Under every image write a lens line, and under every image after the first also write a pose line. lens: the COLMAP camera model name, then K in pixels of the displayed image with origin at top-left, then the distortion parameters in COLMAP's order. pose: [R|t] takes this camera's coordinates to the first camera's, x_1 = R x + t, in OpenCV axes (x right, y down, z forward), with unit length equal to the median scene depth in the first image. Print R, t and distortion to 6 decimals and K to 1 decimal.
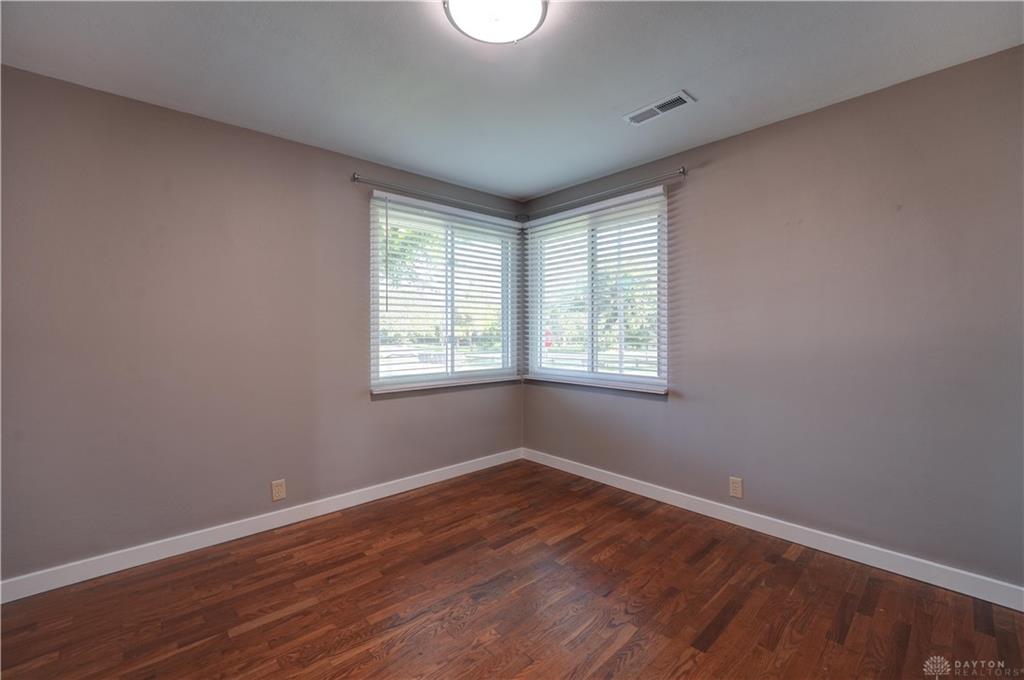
lens RADIAL K [[416.0, 0, 517.4], [0, 416.0, 334.7], [0, 0, 1]] dist [-0.019092, 0.000669]
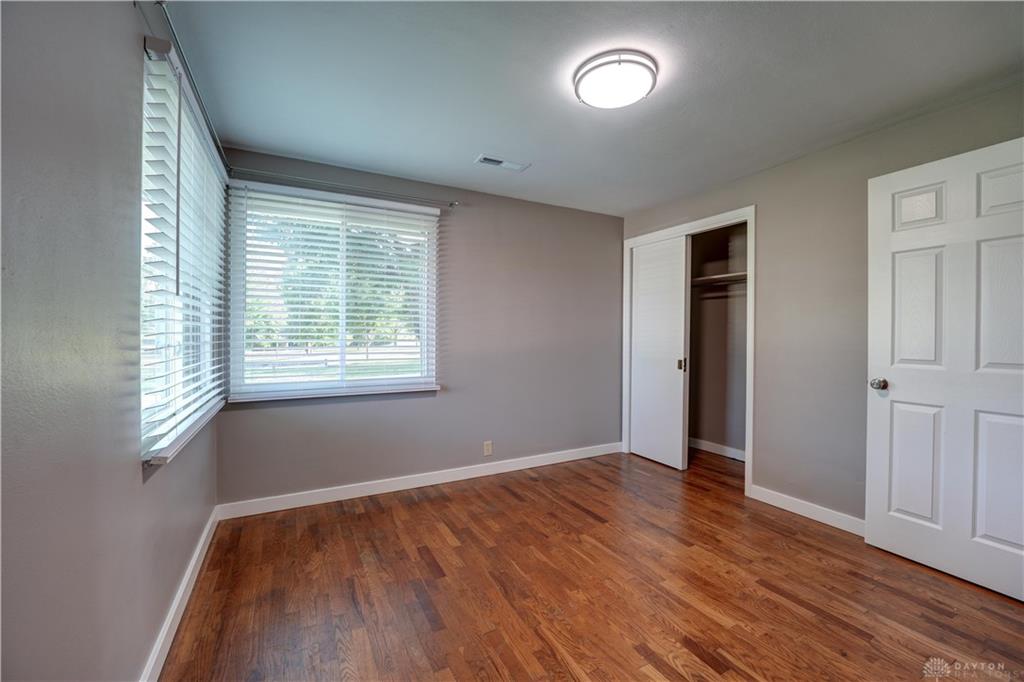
lens RADIAL K [[416.0, 0, 517.4], [0, 416.0, 335.7], [0, 0, 1]] dist [-0.019092, 0.000669]
pose [[0.258842, 0.002489, 0.965916, -0.810169], [0.004650, 0.999982, -0.003823, -0.002118], [-0.965908, 0.005481, 0.258826, 0.556495]]
